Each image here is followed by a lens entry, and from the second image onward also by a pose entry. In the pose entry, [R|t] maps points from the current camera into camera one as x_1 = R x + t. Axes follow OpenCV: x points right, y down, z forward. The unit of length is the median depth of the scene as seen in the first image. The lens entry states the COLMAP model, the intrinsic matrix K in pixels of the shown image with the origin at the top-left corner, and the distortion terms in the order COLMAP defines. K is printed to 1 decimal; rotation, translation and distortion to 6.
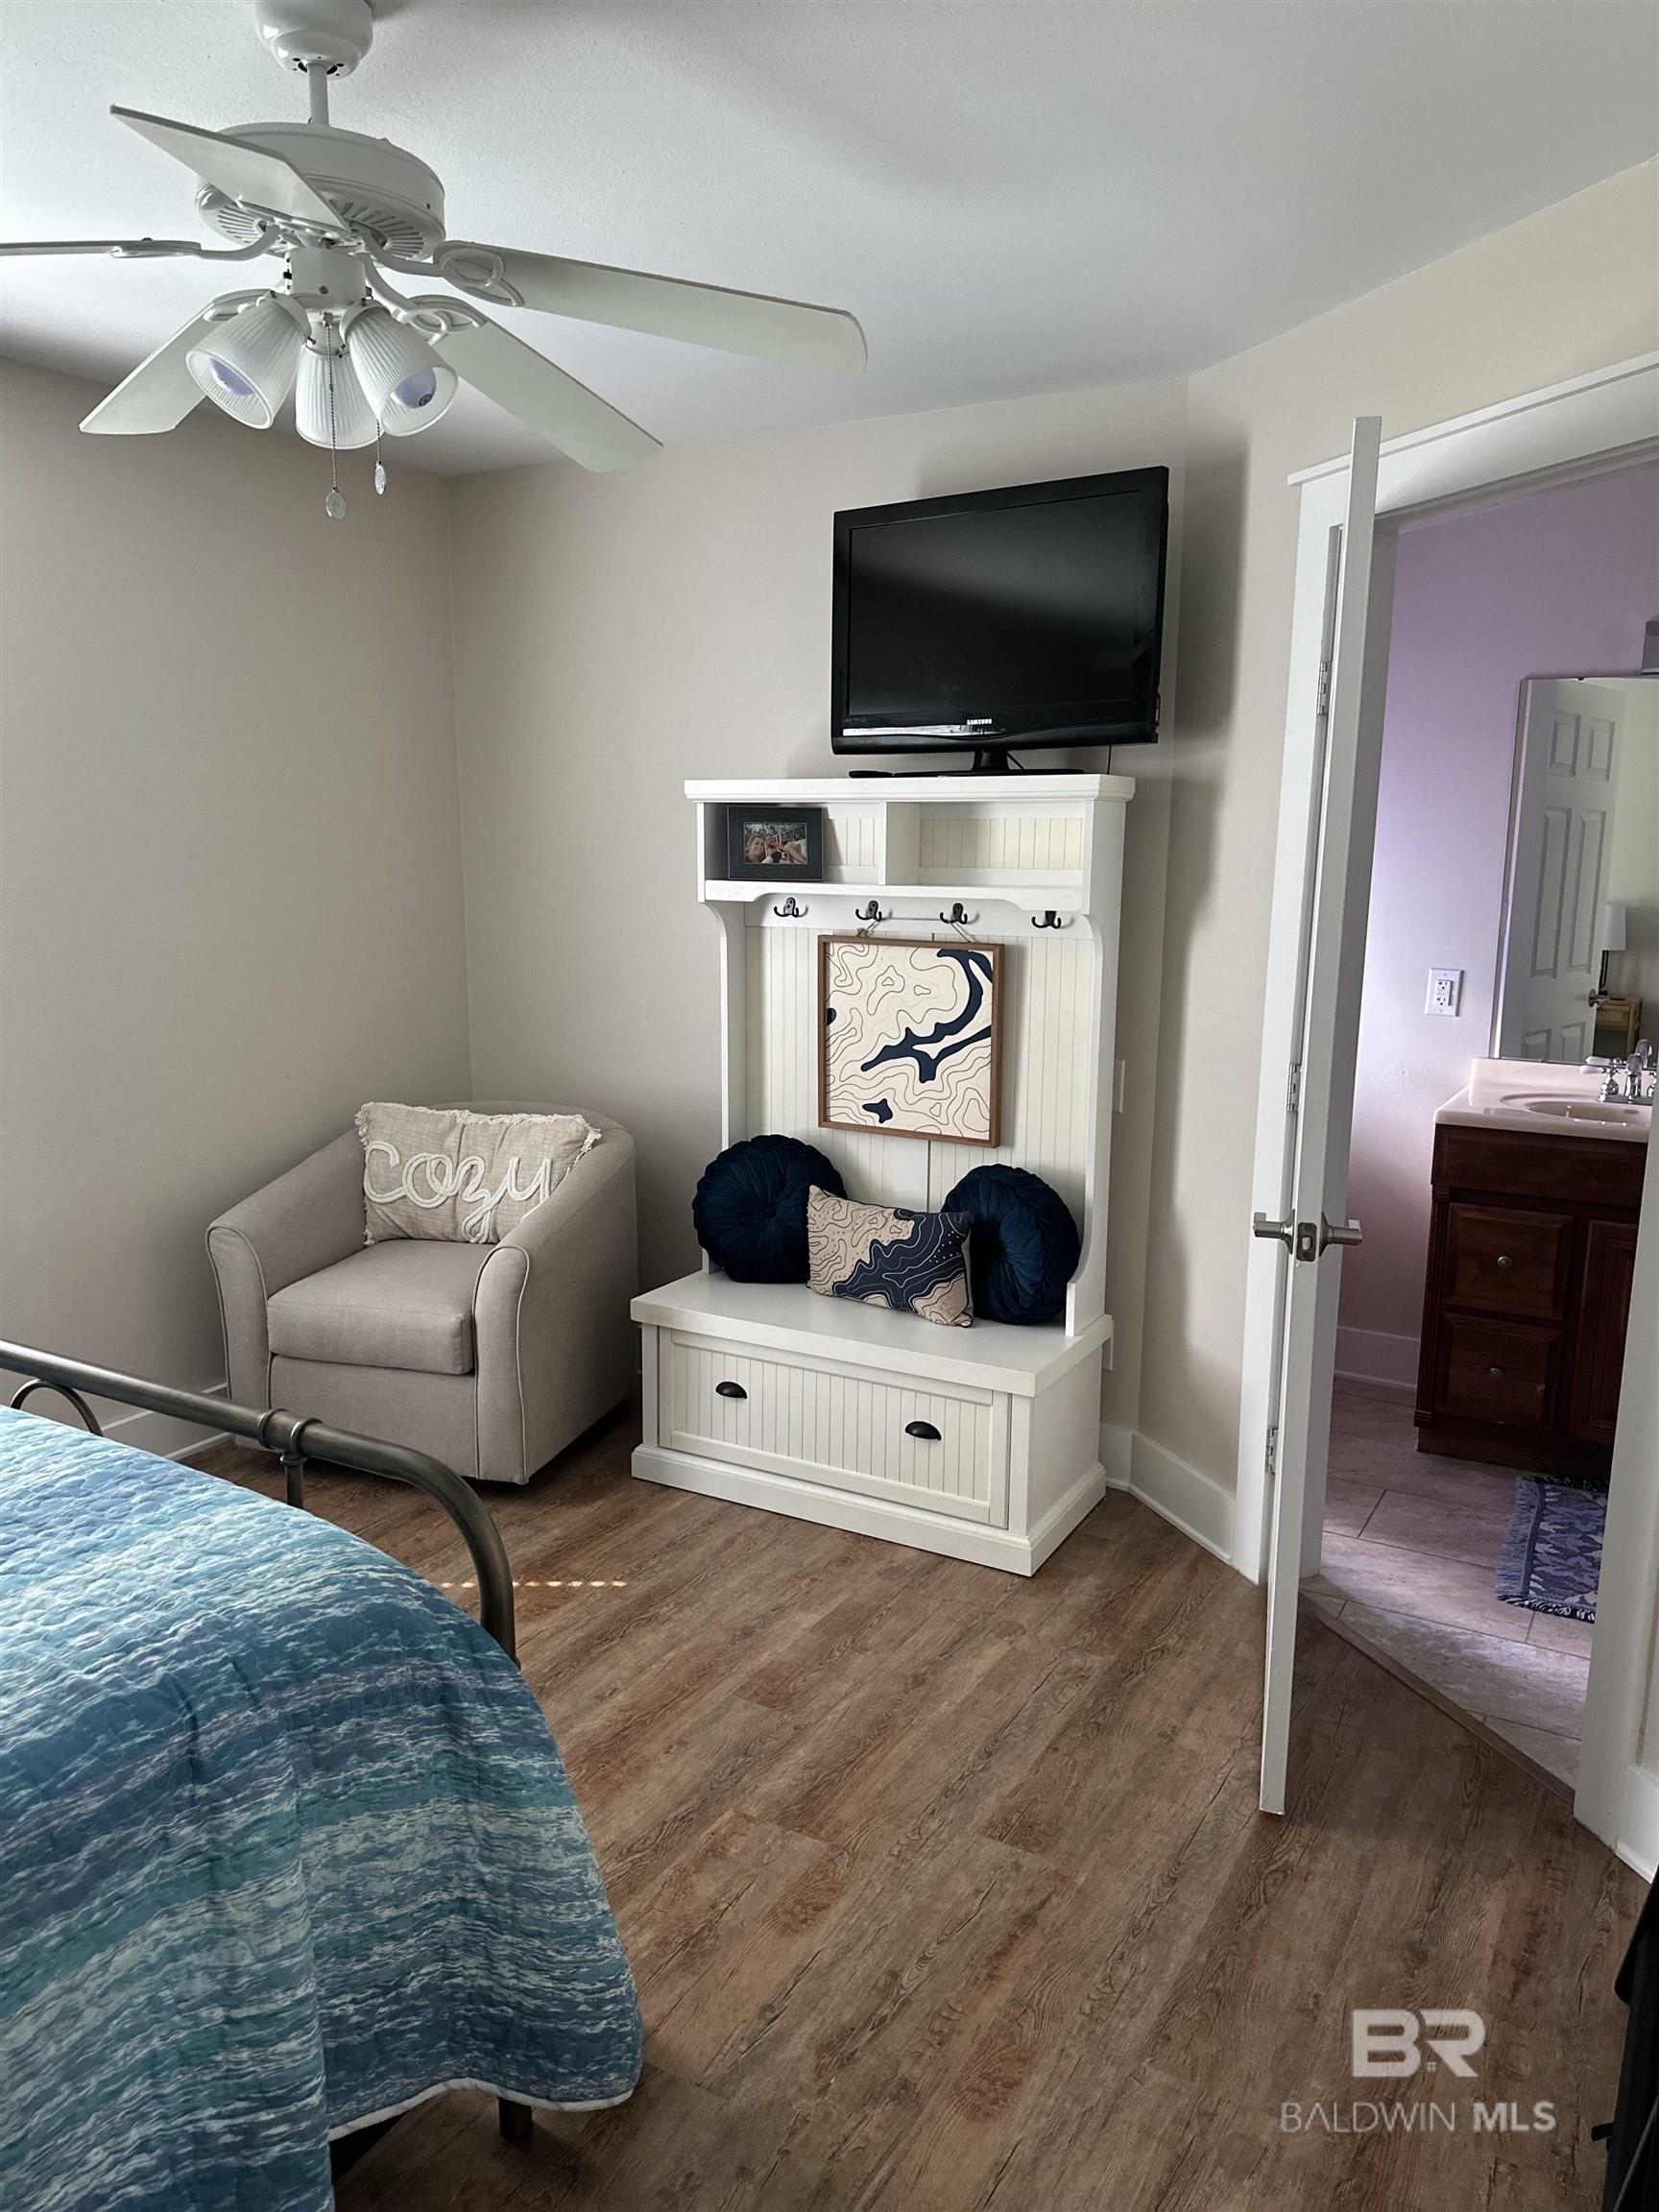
lens RADIAL K [[1565.0, 0, 825.2], [0, 1565.0, 1104.4], [0, 0, 1]] dist [0.071685, -0.083510]
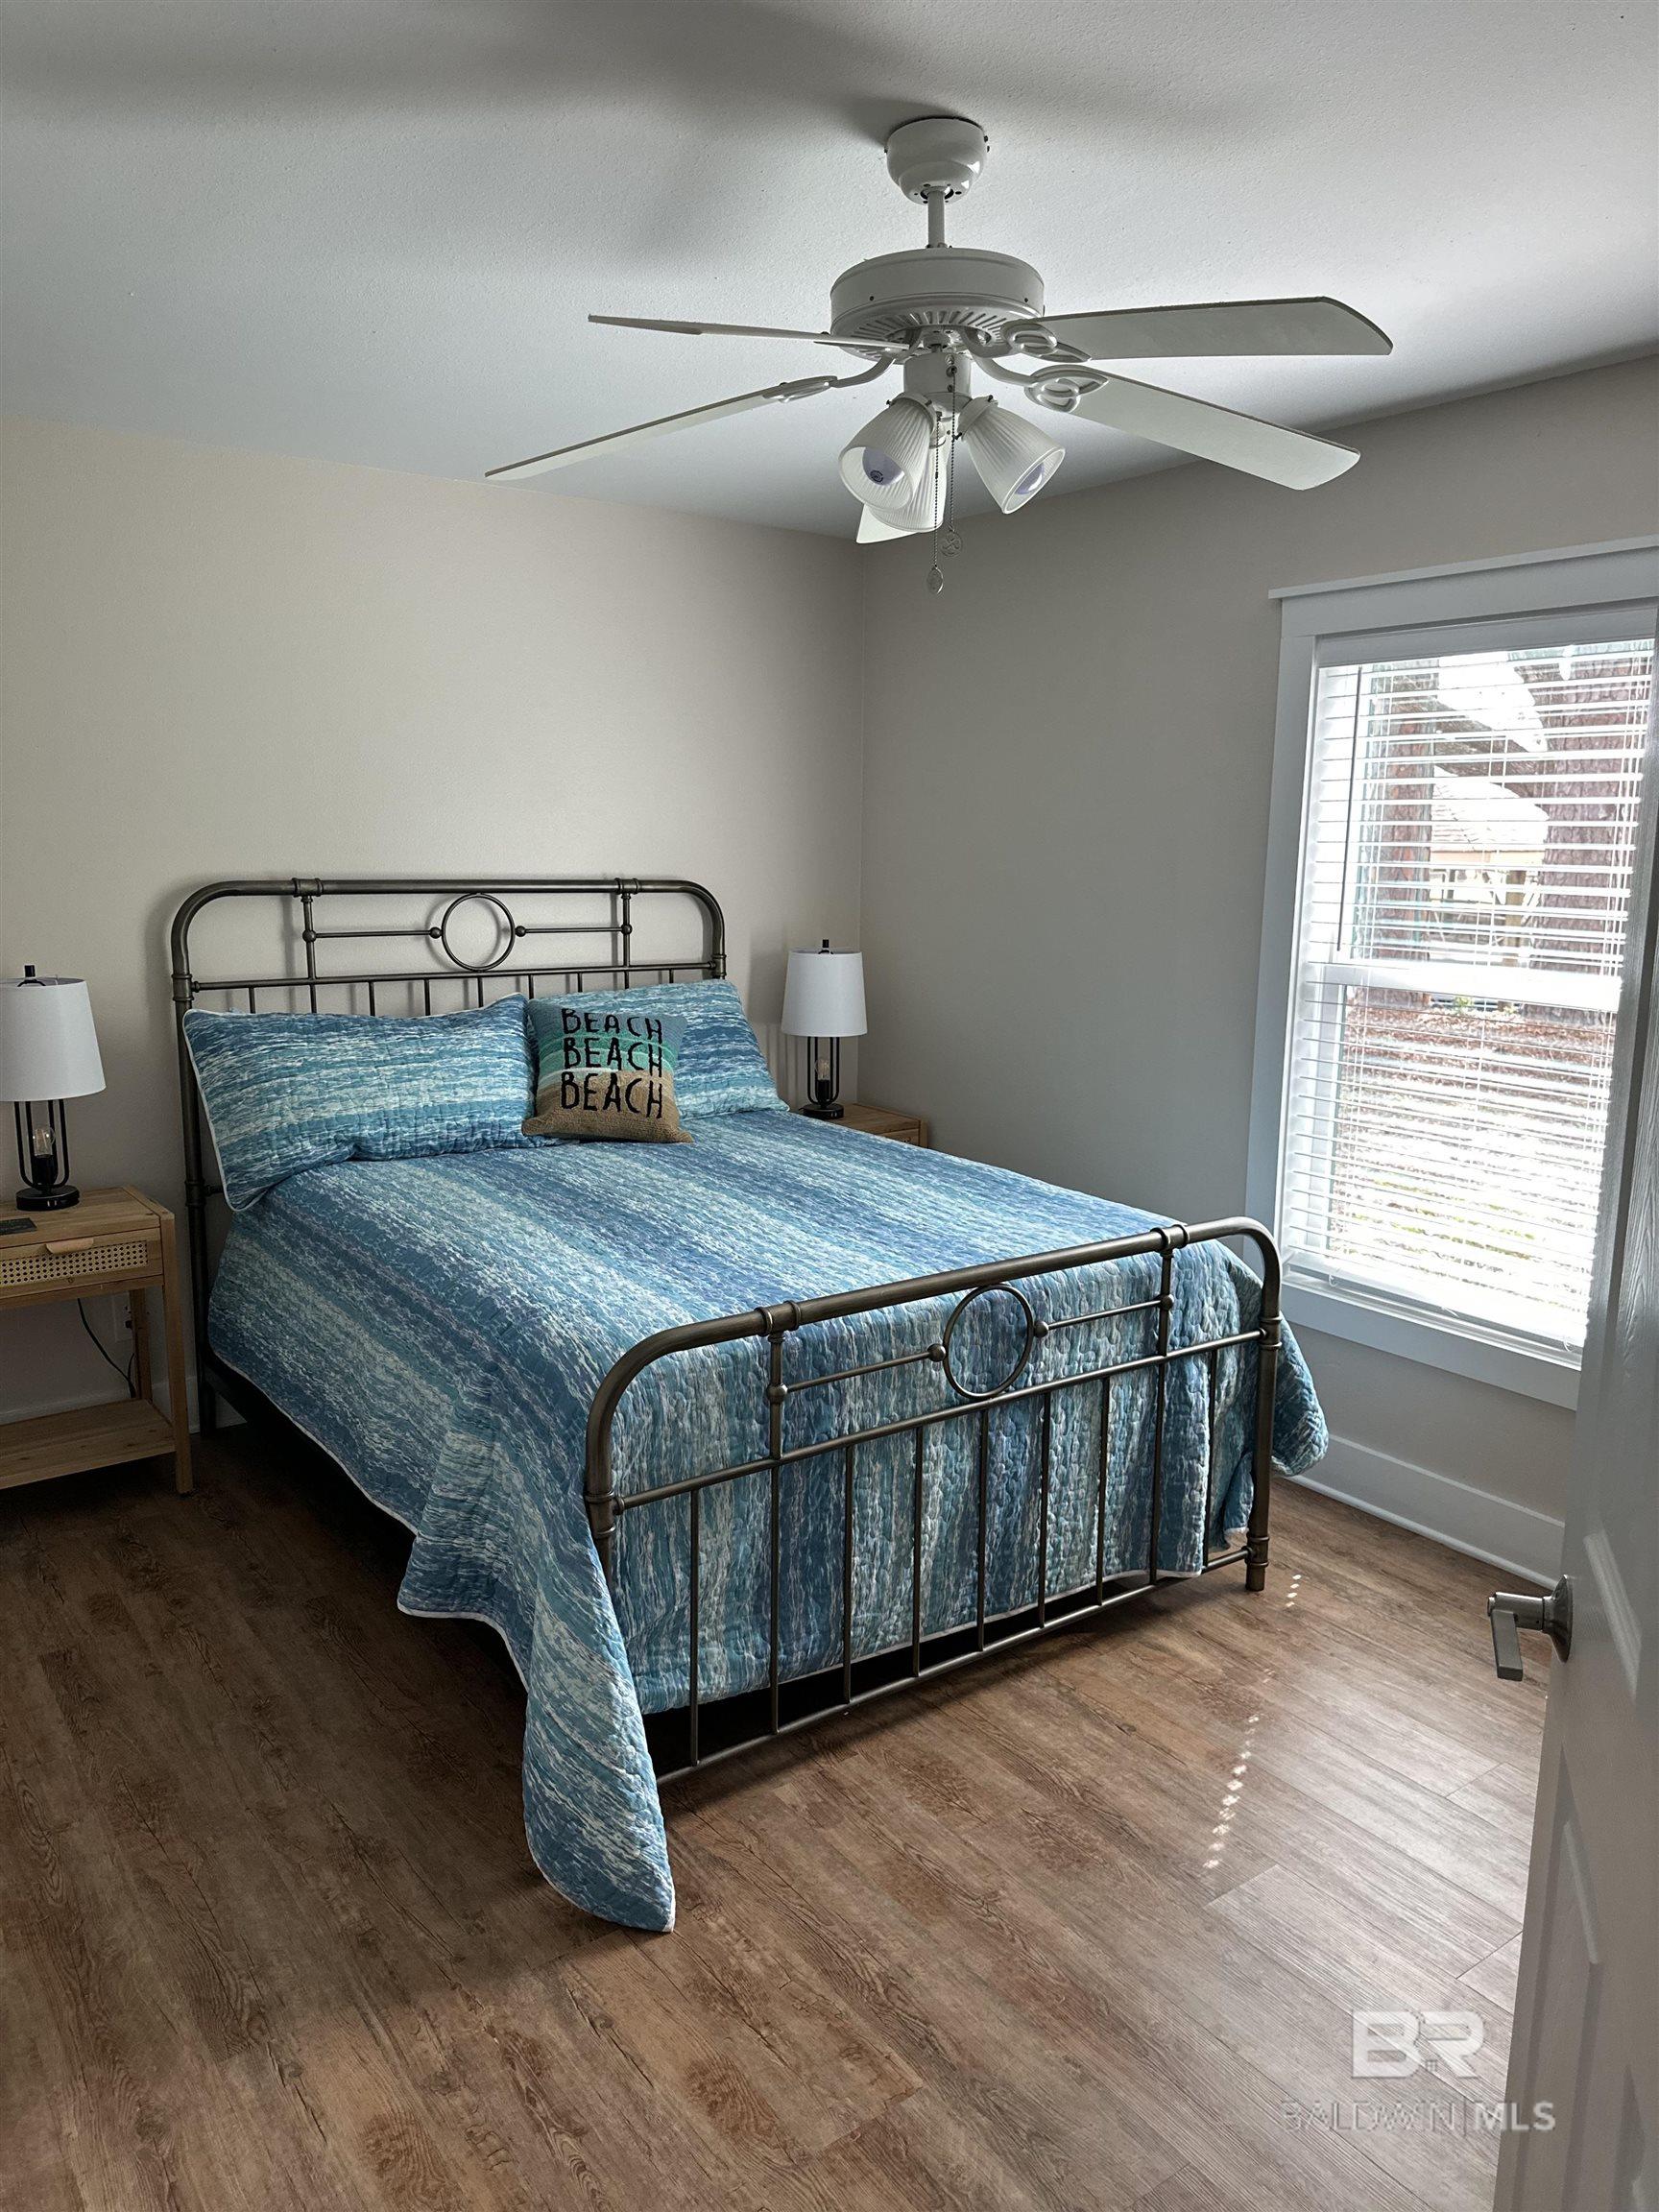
lens RADIAL K [[1565.0, 0, 827.9], [0, 1565.0, 1114.6], [0, 0, 1]] dist [0.071685, -0.083510]
pose [[-0.393869, 0.153440, -0.906269, 0.805277], [-0.177304, 0.954768, 0.238708, -0.274529], [0.901904, 0.254705, -0.348848, 1.453702]]
